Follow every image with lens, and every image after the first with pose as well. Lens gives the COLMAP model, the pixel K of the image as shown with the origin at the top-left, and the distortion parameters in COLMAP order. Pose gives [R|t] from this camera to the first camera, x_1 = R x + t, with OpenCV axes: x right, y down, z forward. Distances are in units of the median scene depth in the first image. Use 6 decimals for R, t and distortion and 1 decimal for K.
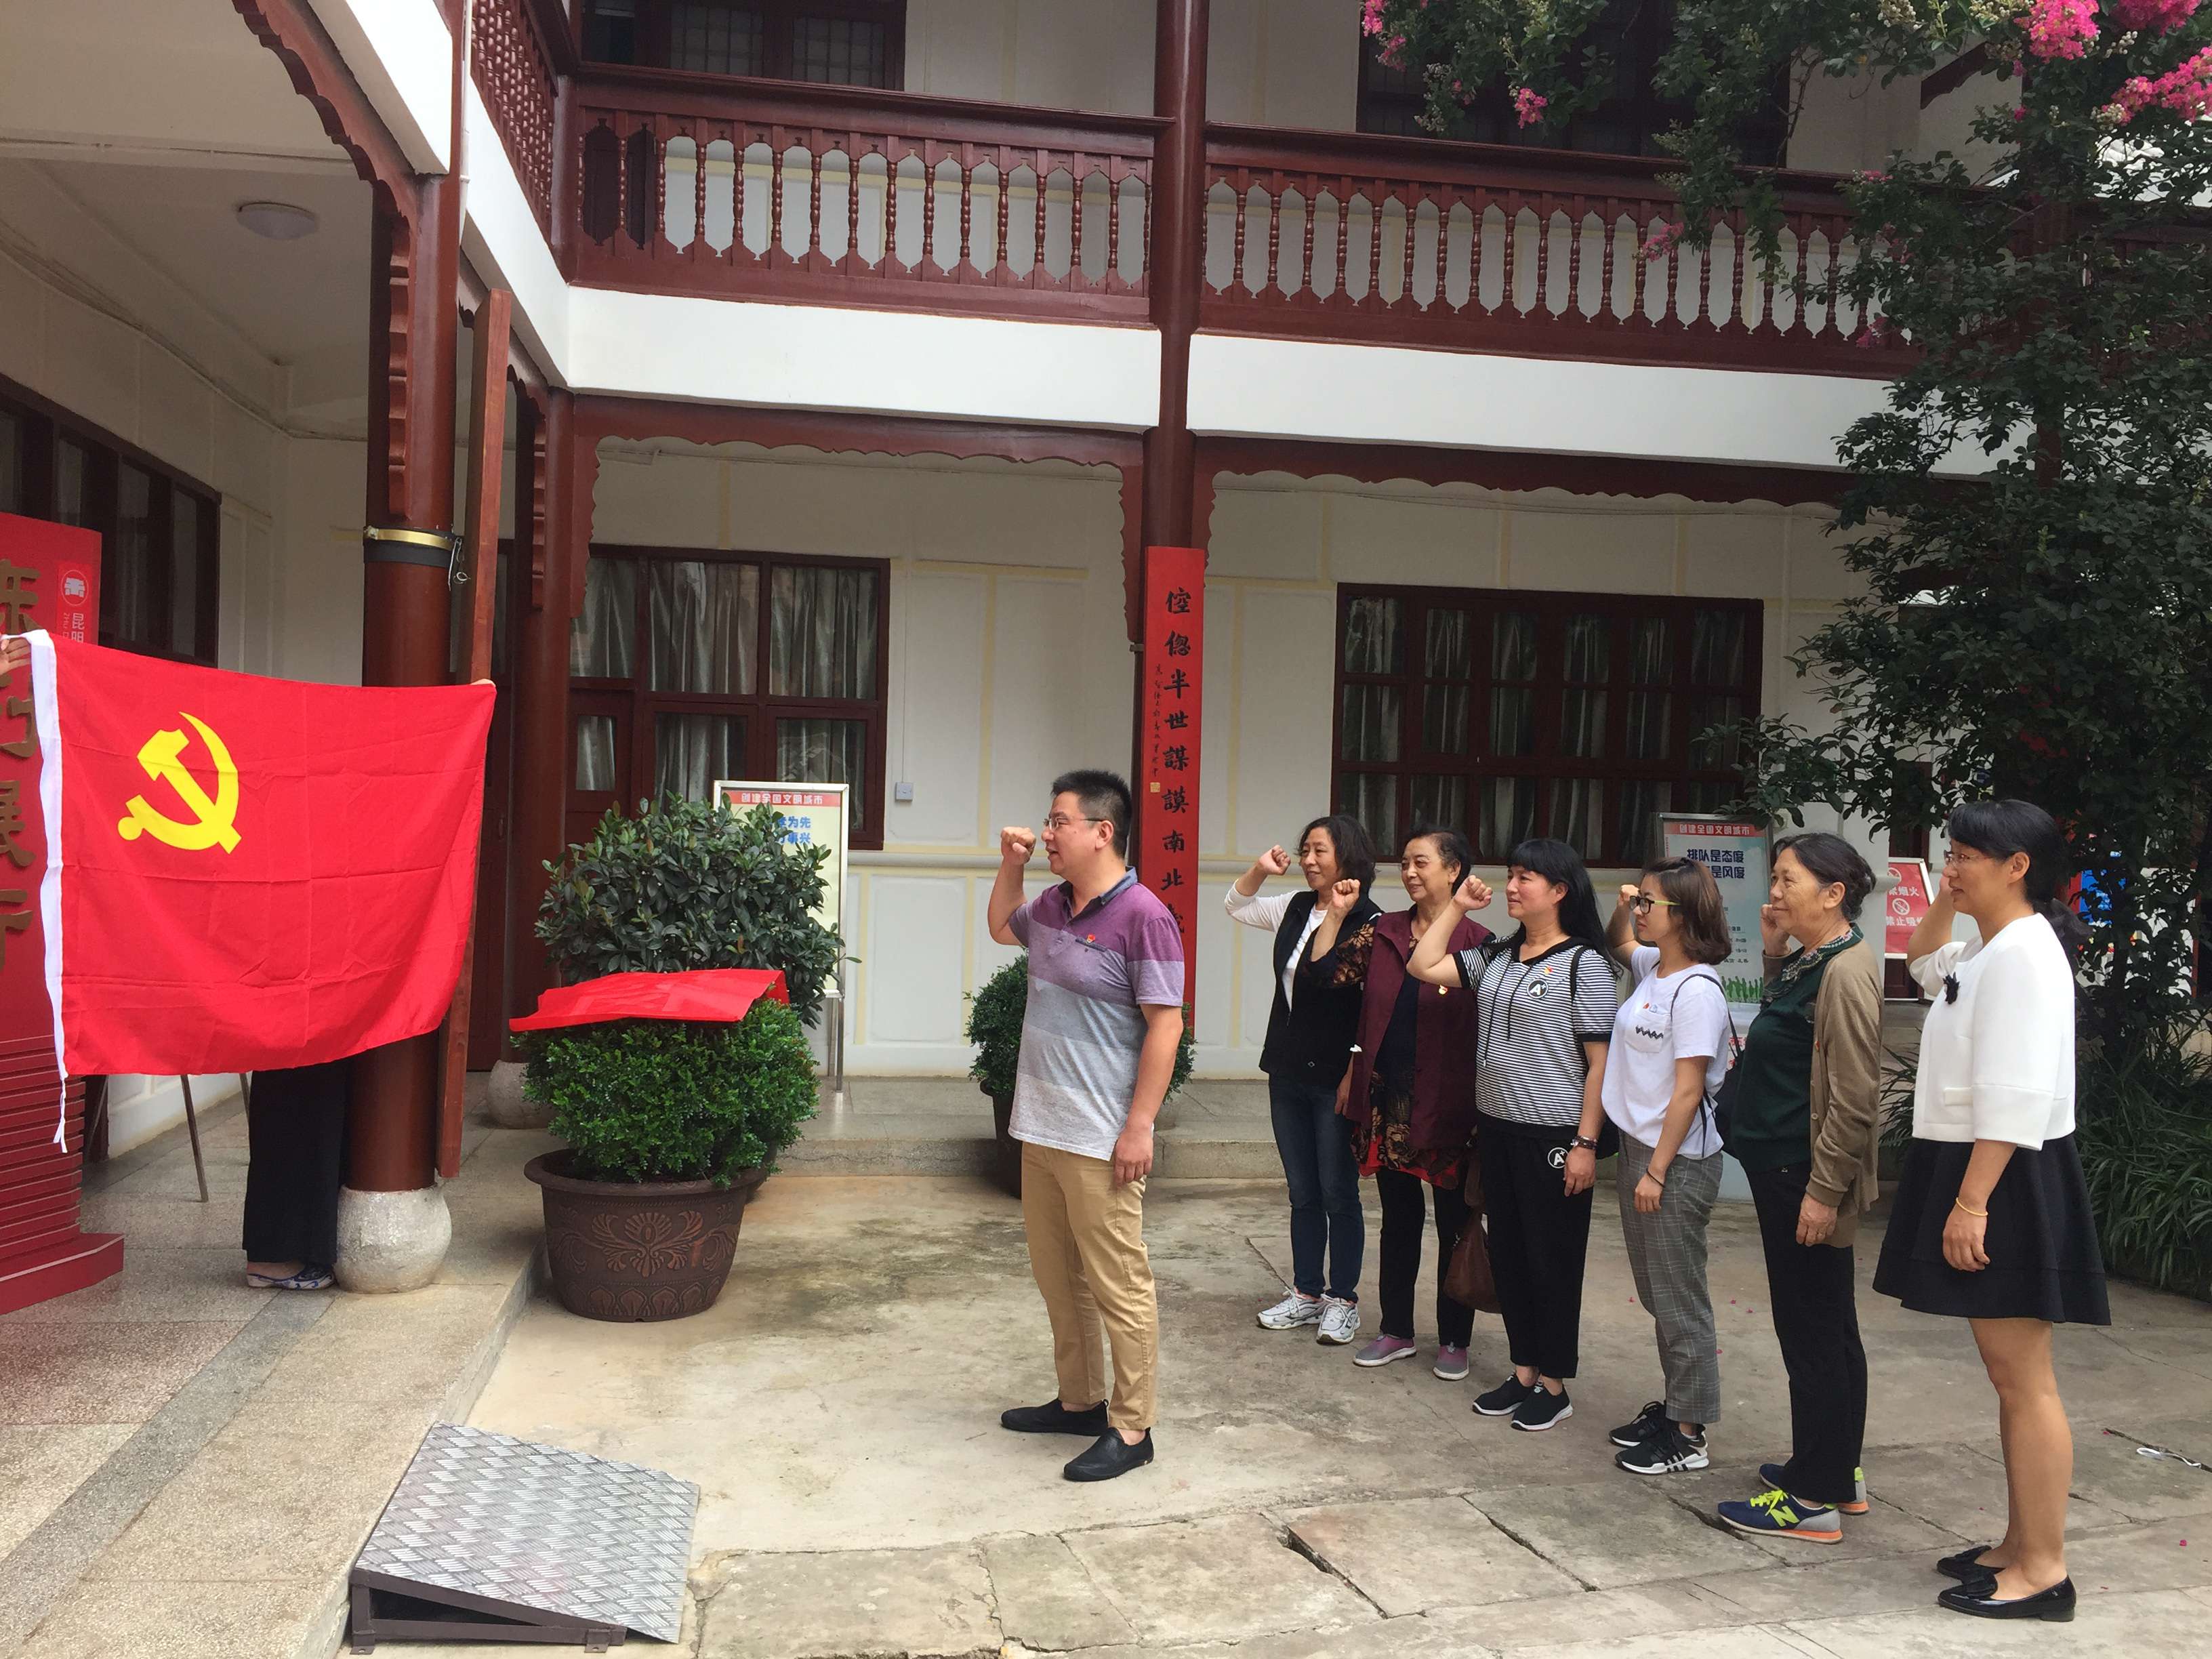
lens RADIAL K [[1877.2, 0, 1089.9], [0, 1877.2, 842.8], [0, 0, 1]] dist [0.049854, -0.029419]
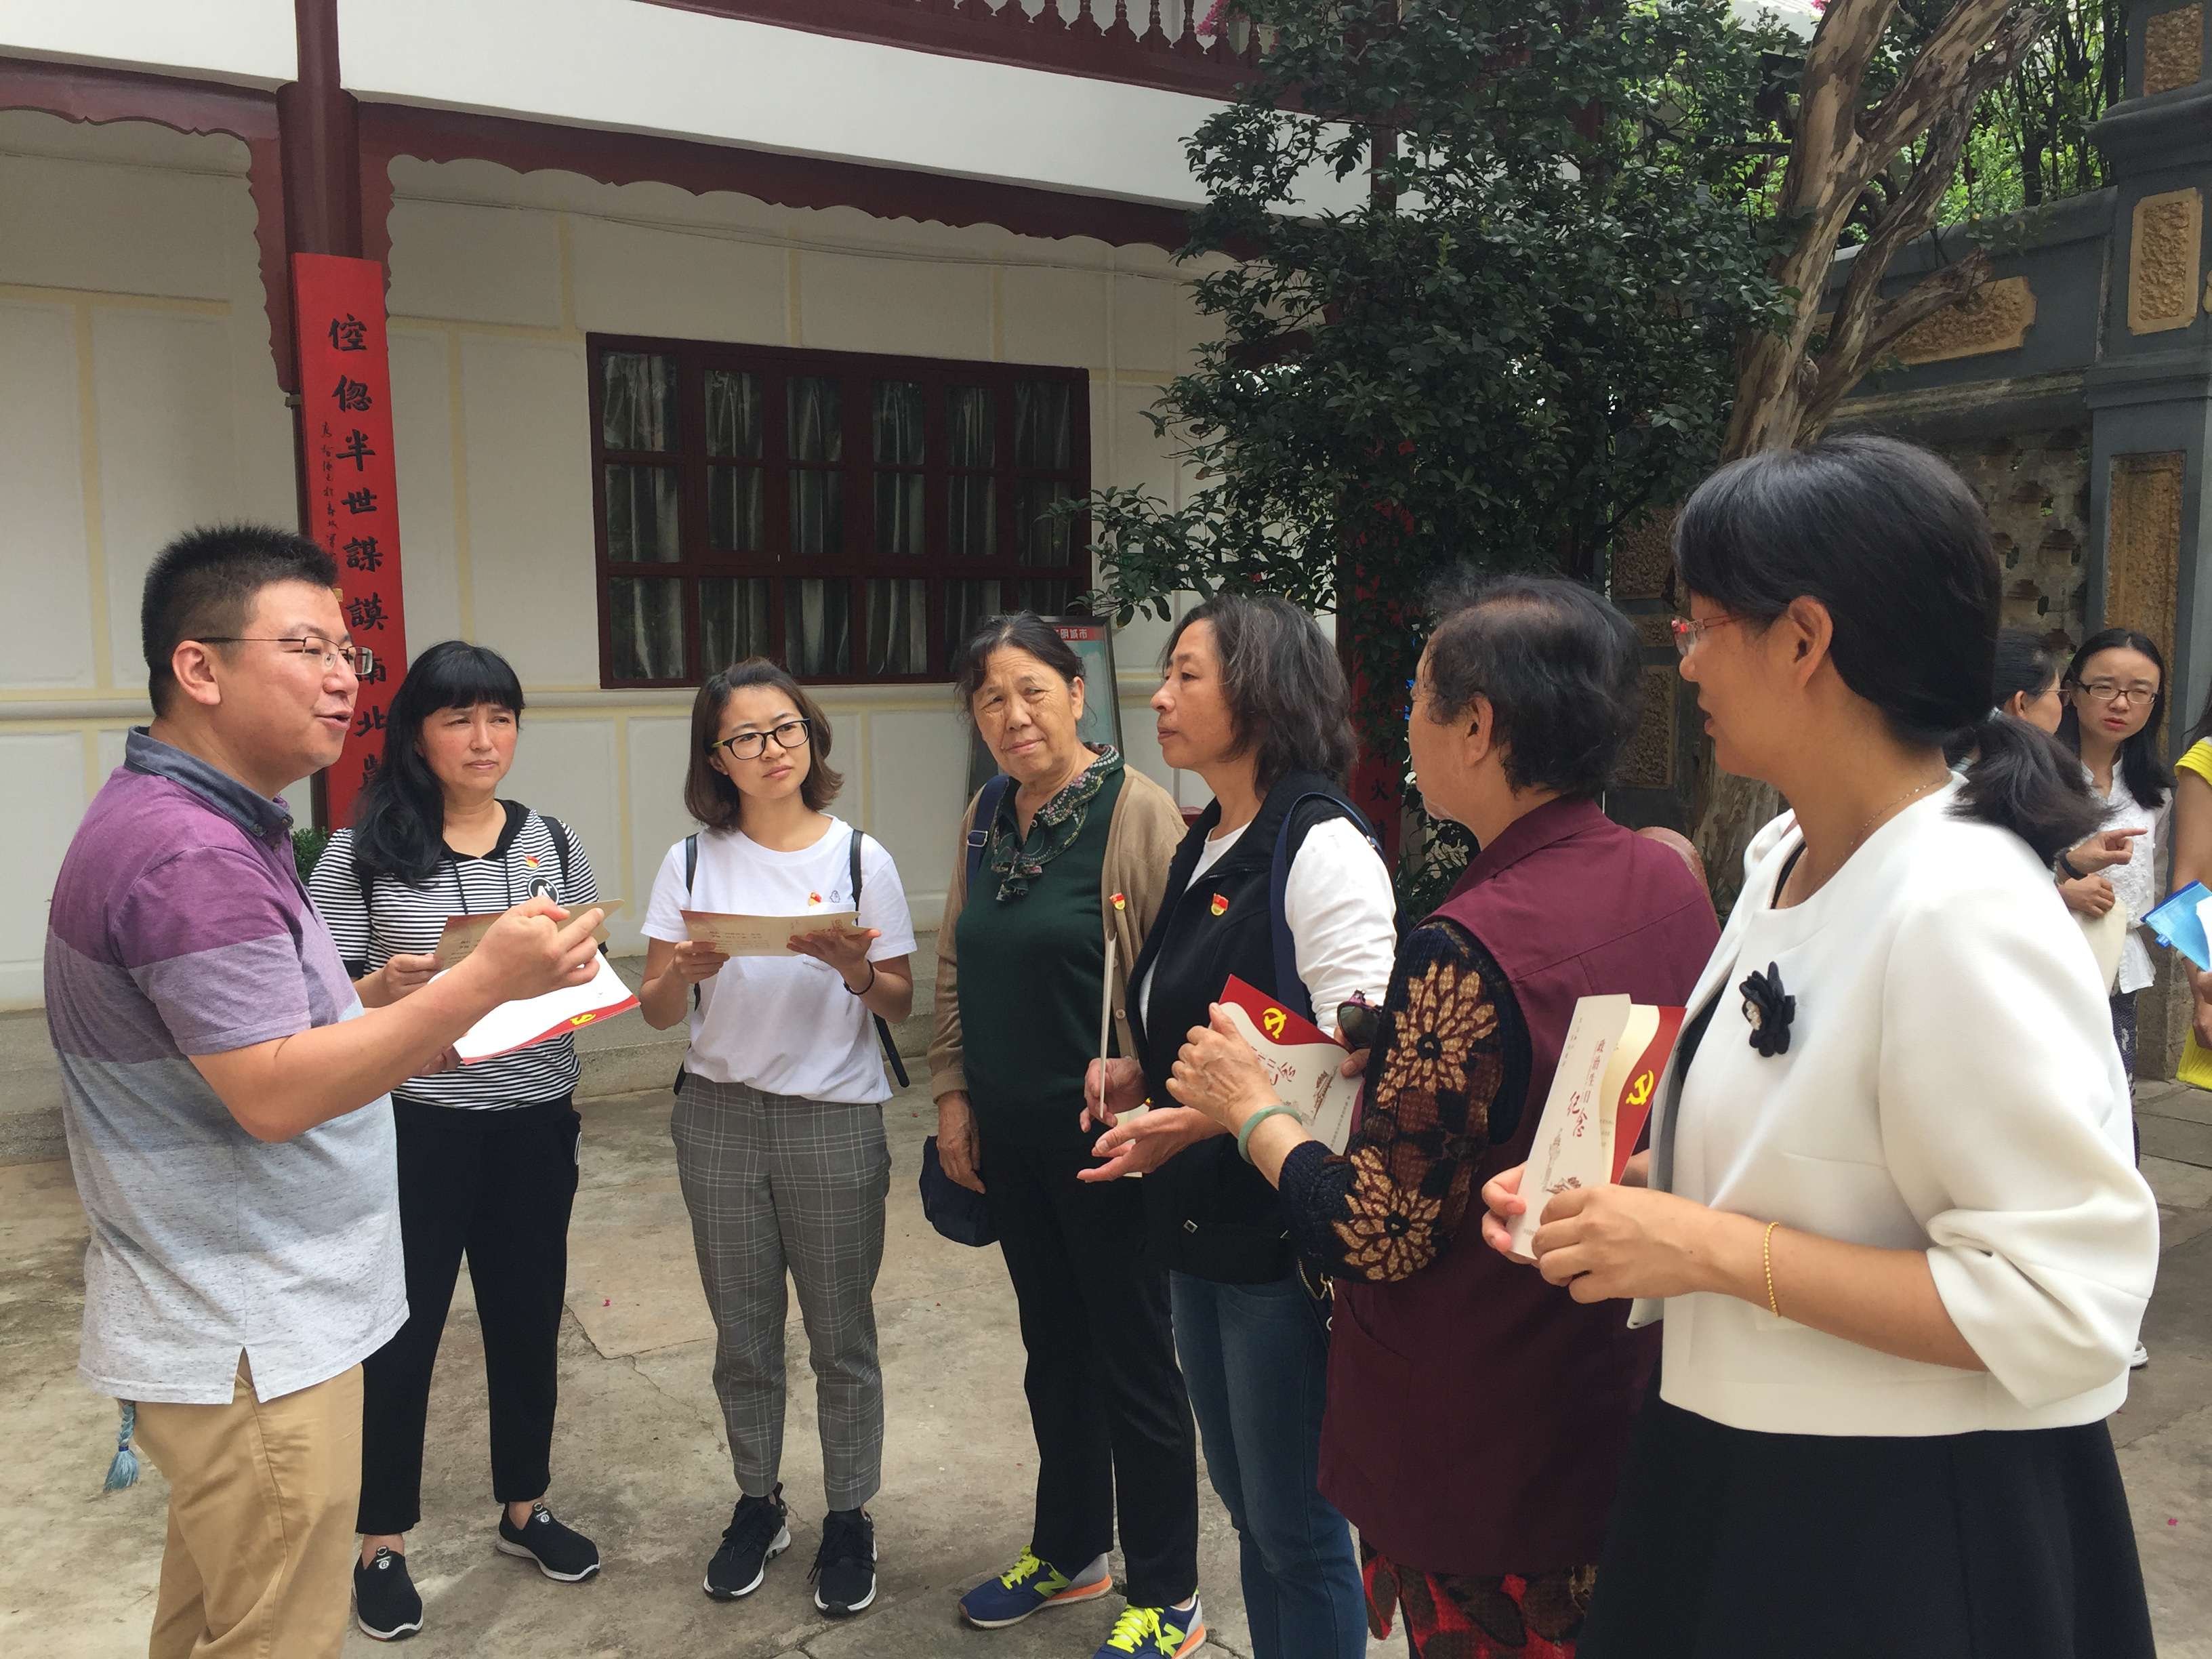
lens RADIAL K [[1877.2, 0, 1099.9], [0, 1877.2, 839.9], [0, 0, 1]] dist [0.049854, -0.029419]
pose [[0.932720, -0.072238, 0.353293, 0.045195], [0.039710, 0.994347, 0.098477, 0.004030], [-0.358409, -0.077822, 0.930315, 0.207604]]
